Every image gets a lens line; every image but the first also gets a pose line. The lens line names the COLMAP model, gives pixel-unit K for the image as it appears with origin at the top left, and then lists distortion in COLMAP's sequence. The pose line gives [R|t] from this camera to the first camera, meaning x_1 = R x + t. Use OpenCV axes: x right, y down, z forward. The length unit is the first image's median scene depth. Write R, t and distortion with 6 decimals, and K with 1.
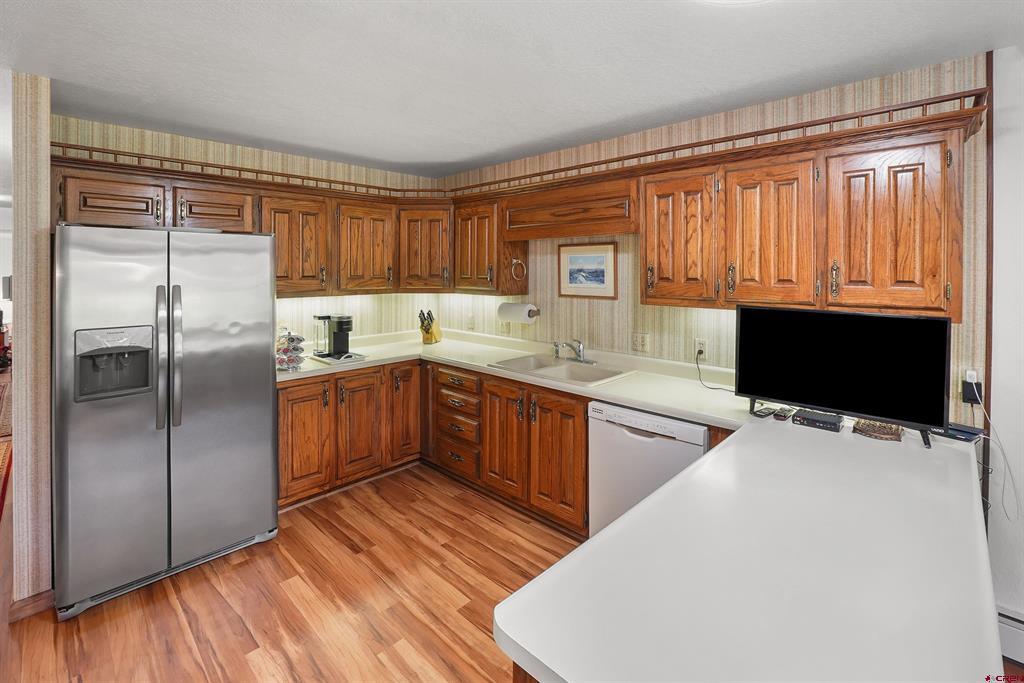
lens RADIAL K [[461.3, 0, 506.9], [0, 461.3, 285.7], [0, 0, 1]] dist [-0.026075, 0.006456]
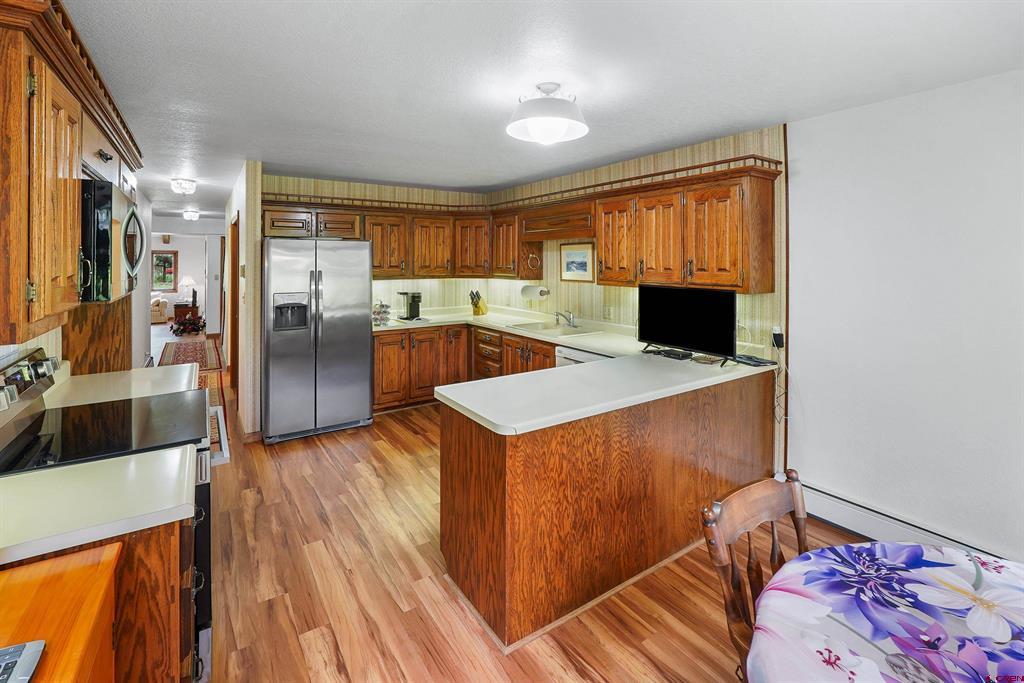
lens RADIAL K [[461.3, 0, 506.9], [0, 461.3, 285.7], [0, 0, 1]] dist [-0.026075, 0.006456]
pose [[0.978712, 0.010870, -0.204952, 0.264838], [-0.007230, 0.999803, 0.018498, 0.014544], [0.205113, -0.016622, 0.978597, -0.447752]]
